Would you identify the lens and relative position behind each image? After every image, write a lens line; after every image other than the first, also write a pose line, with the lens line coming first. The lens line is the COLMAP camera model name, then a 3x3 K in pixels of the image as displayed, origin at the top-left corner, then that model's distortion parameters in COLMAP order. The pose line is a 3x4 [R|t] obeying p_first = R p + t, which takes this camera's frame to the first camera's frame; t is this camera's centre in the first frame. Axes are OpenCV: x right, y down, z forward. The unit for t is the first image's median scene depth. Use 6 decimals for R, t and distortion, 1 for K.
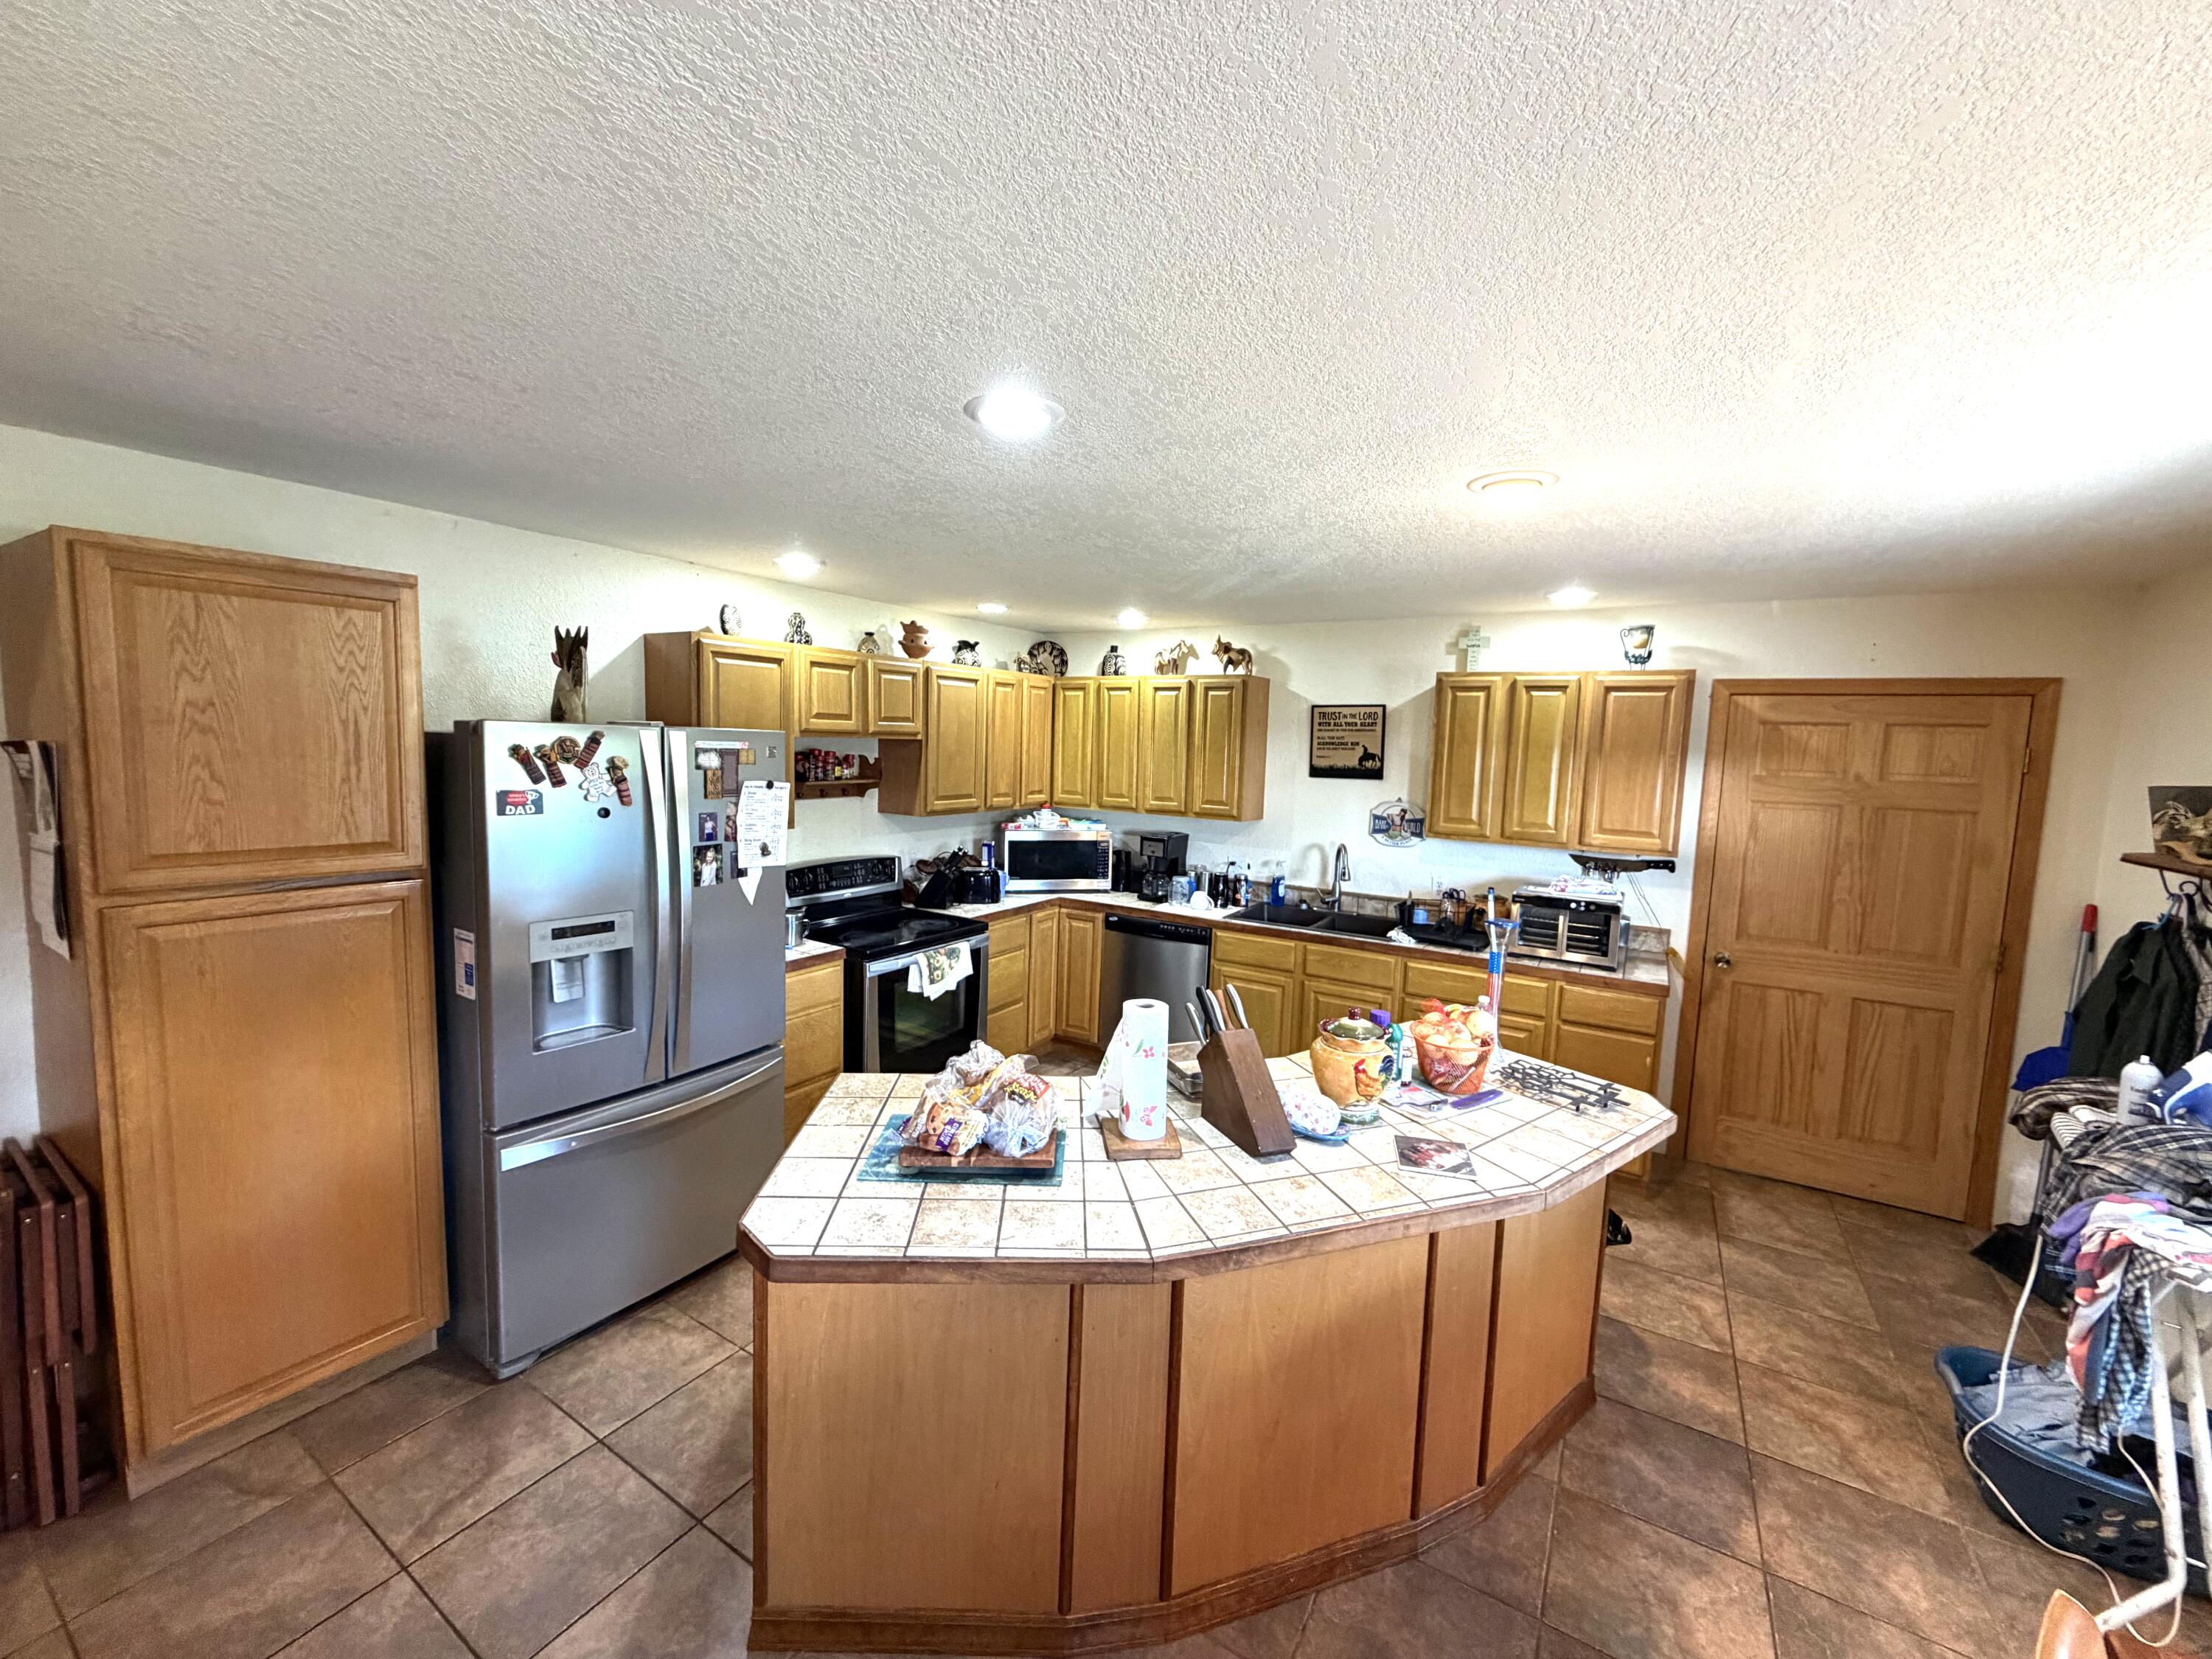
lens RADIAL K [[884.7, 0, 1106.0], [0, 884.7, 829.2], [0, 0, 1]] dist [0.008565, 0.000695]
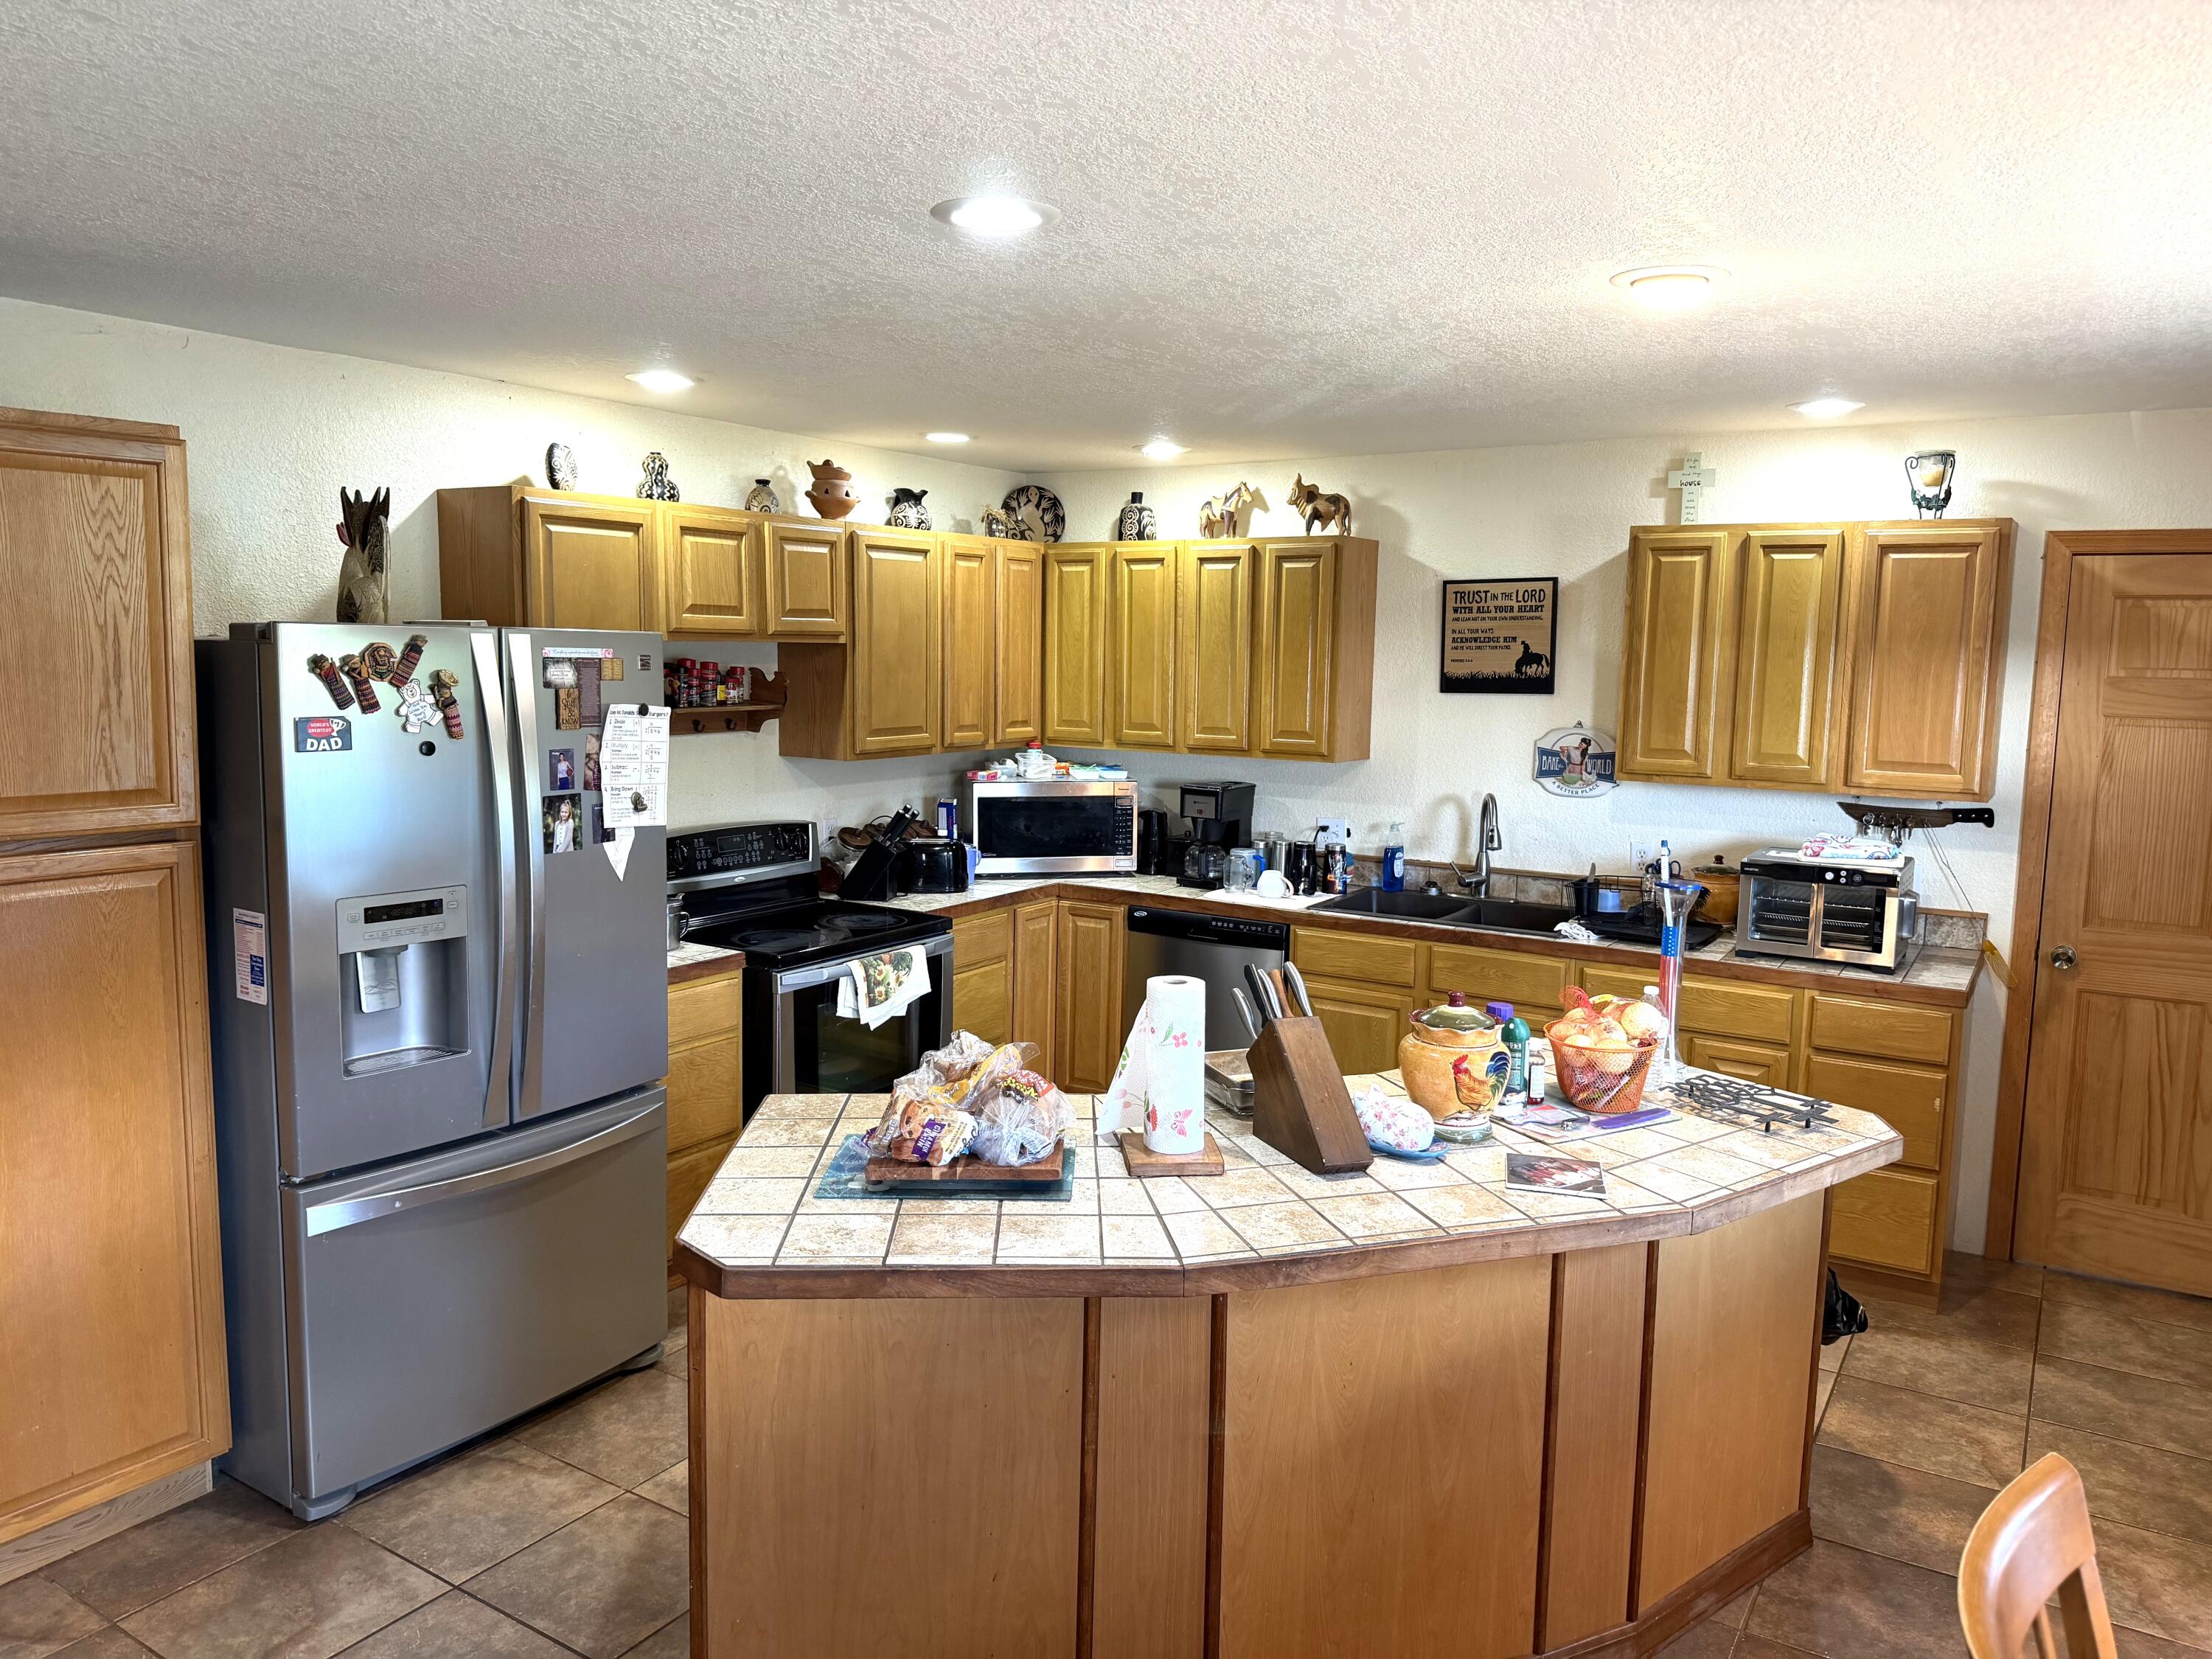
lens RADIAL K [[1574.3, 0, 1111.0], [0, 1574.3, 832.7], [0, 0, 1]] dist [0.043209, -0.030136]
pose [[0.999814, -0.012981, -0.014294, 0.006830], [0.013274, 0.999701, 0.020559, 0.029253], [0.014023, -0.020744, 0.999686, -0.271360]]
